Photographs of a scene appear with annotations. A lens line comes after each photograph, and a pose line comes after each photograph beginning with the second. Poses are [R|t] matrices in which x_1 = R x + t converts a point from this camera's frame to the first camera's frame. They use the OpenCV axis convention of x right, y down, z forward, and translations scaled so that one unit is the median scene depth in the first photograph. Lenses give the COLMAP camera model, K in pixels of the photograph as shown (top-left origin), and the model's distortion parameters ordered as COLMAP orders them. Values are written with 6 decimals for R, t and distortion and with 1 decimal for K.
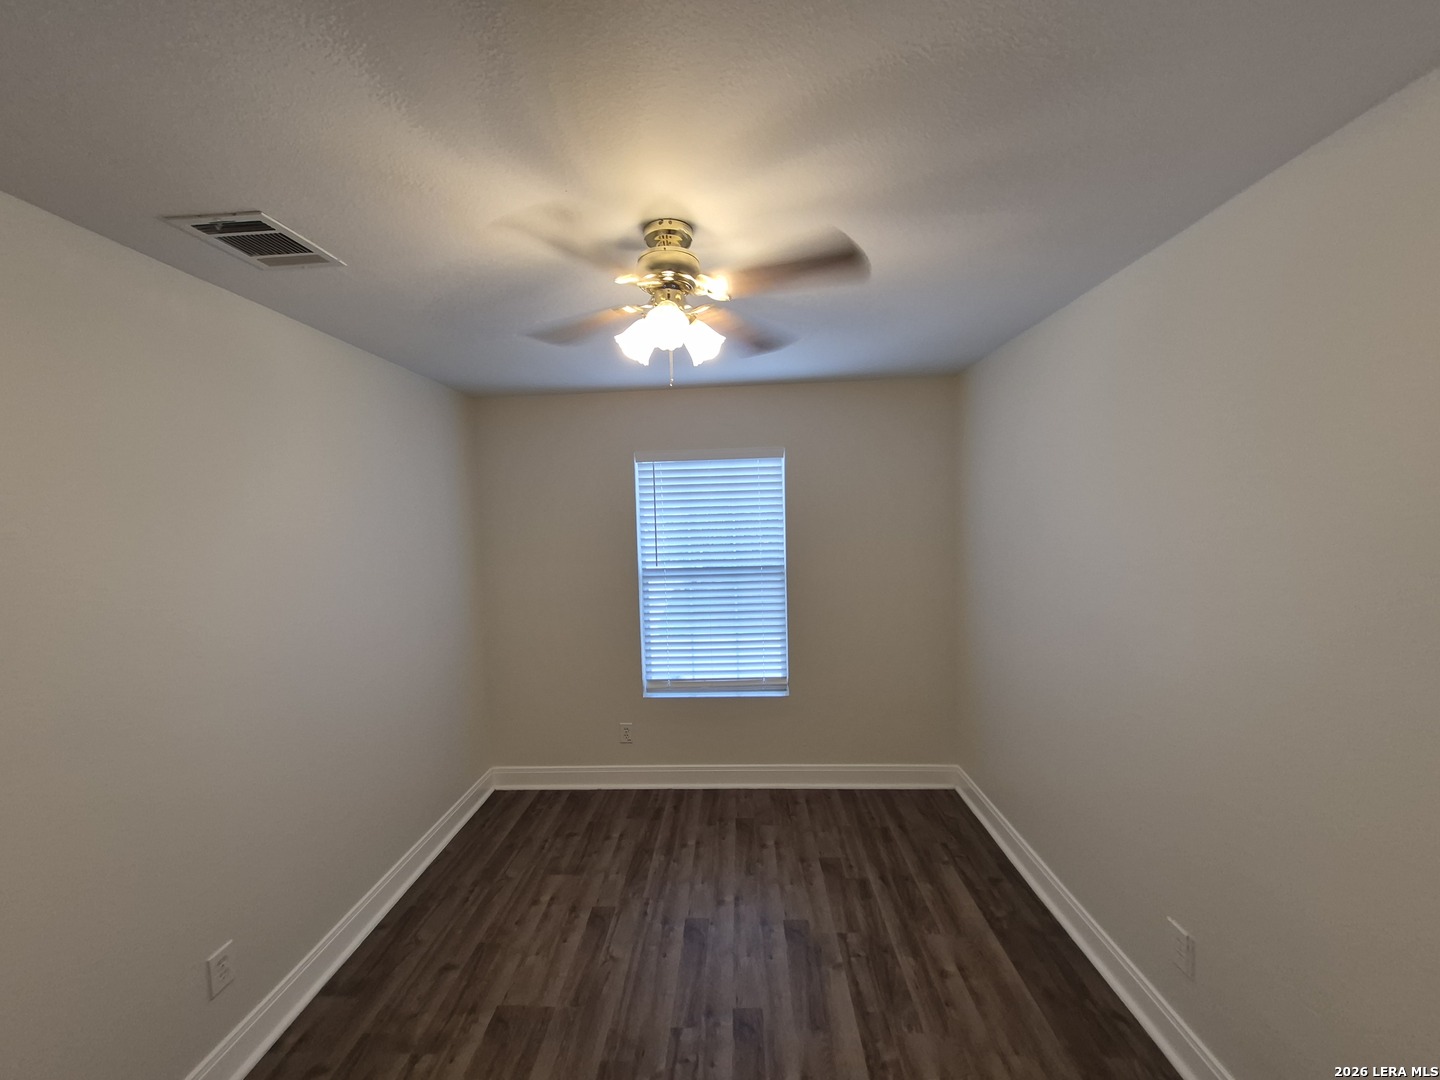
lens RADIAL K [[566.3, 0, 707.8], [0, 566.3, 549.4], [0, 0, 1]] dist [0.008218, -0.000083]
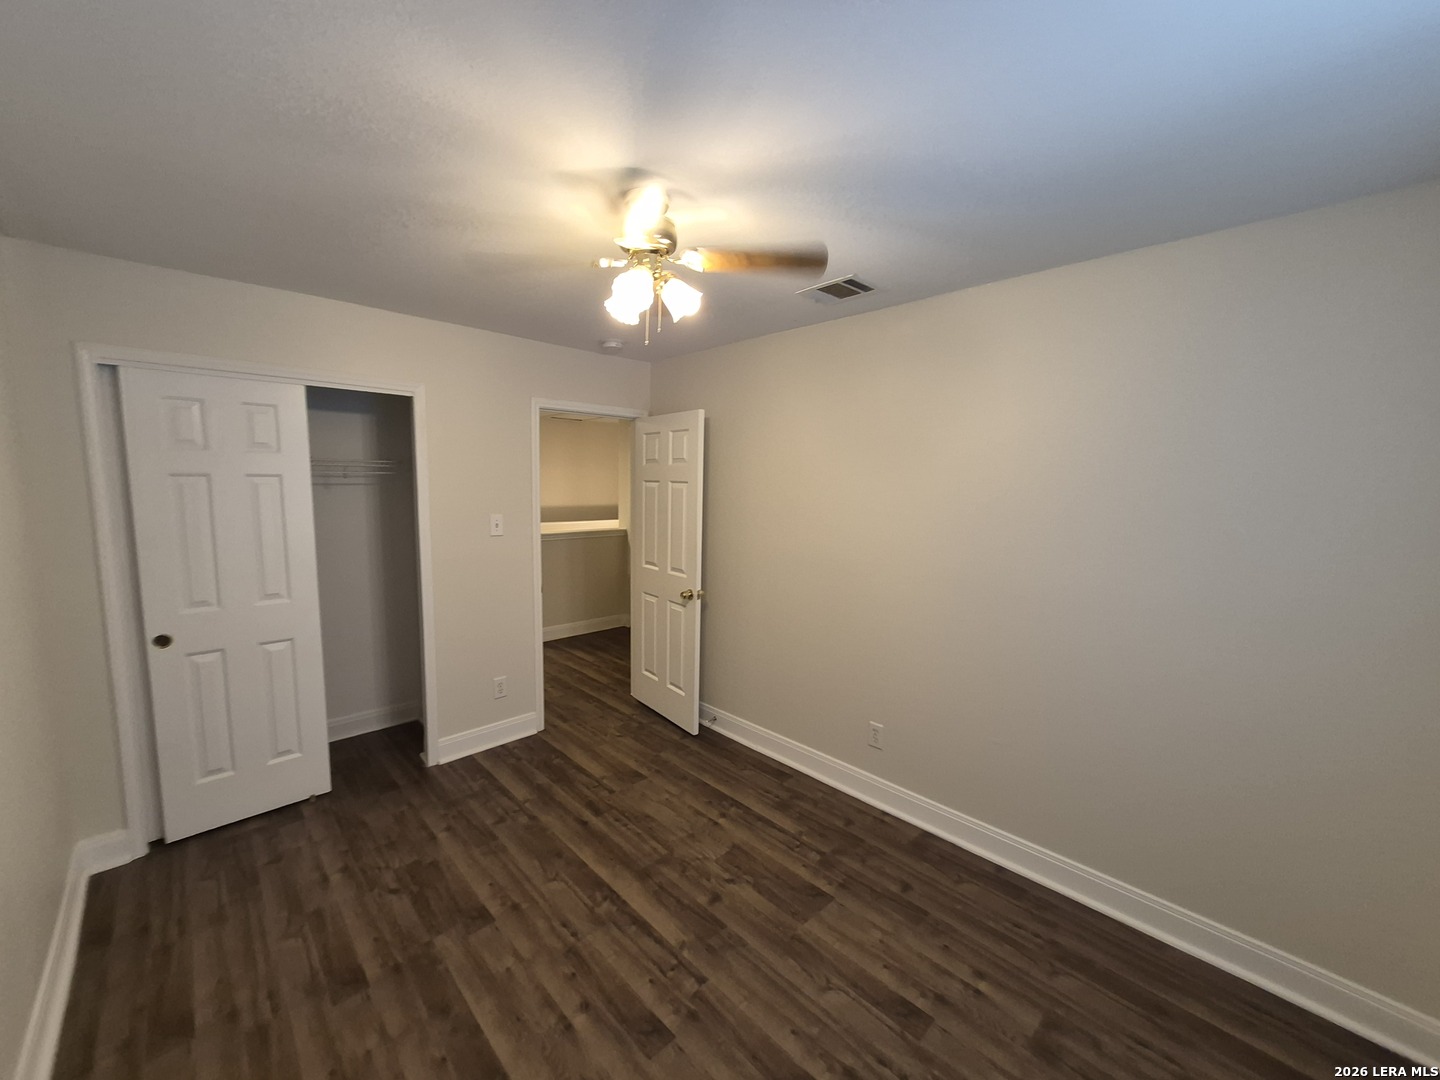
lens RADIAL K [[575.8, 0, 711.8], [0, 575.8, 543.6], [0, 0, 1]] dist [0.009985, 0.000086]
pose [[-0.688910, 0.100776, -0.717807, 0.450790], [-0.033816, 0.984741, 0.170707, -0.061890], [0.724058, 0.141875, -0.674990, 1.227819]]
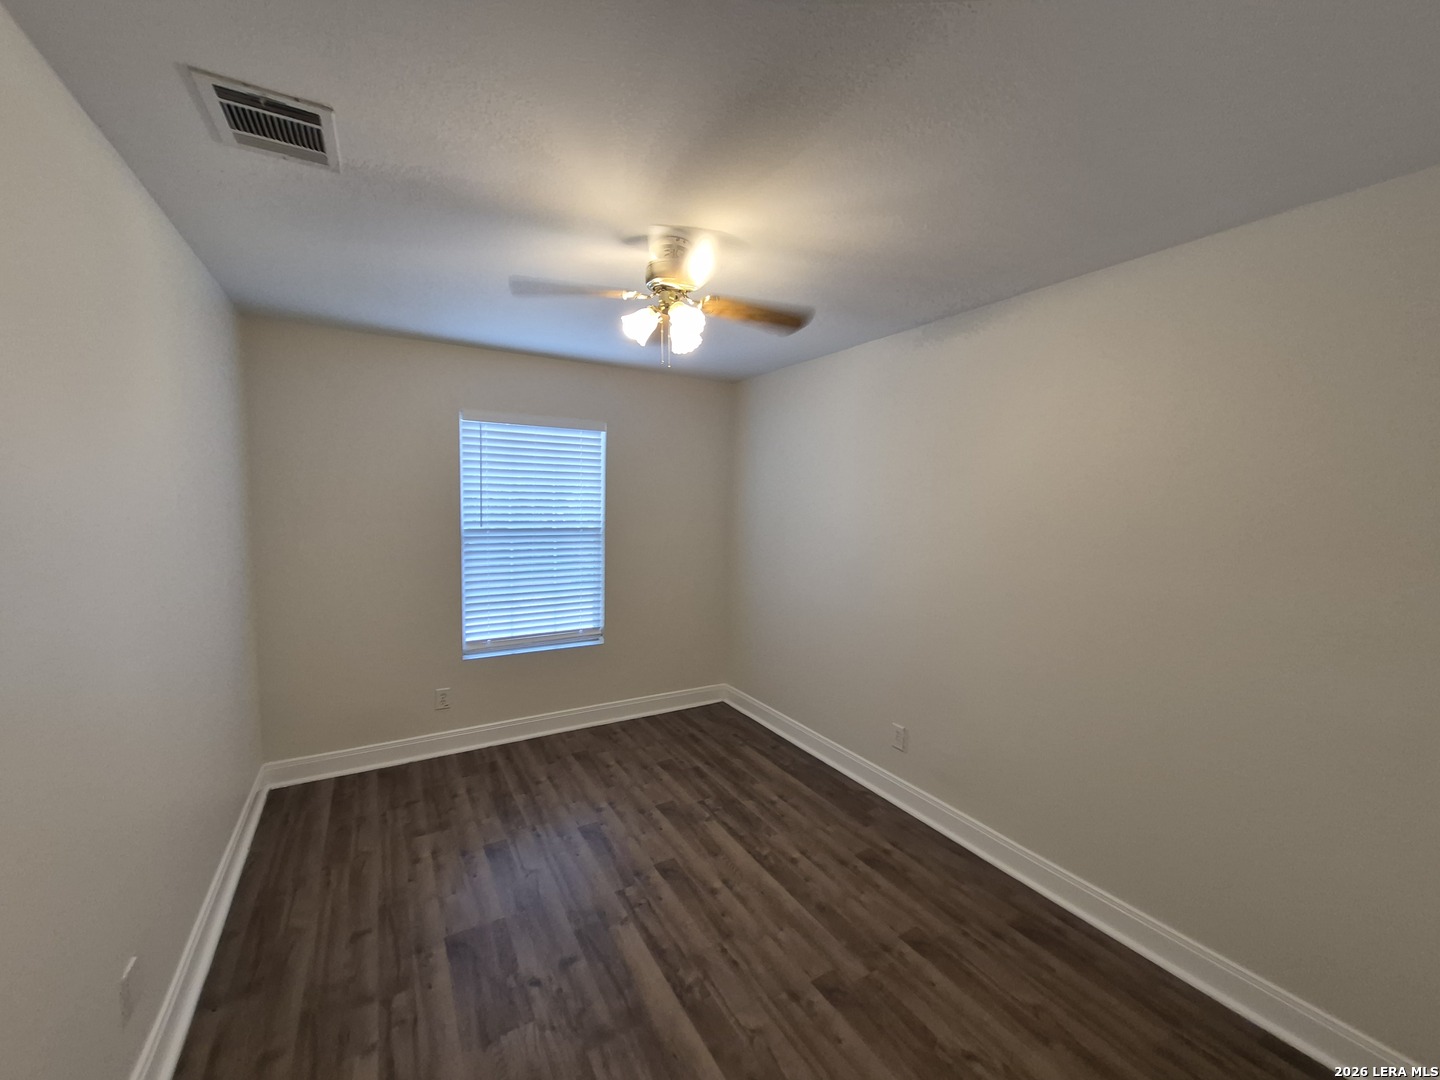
lens RADIAL K [[564.7, 0, 709.2], [0, 564.7, 544.5], [0, 0, 1]] dist [0.002294, -0.000053]
pose [[0.833623, -0.000759, 0.552333, -0.437648], [-0.008049, 0.999876, 0.013522, 0.063567], [-0.552275, -0.015718, 0.833514, -0.080303]]
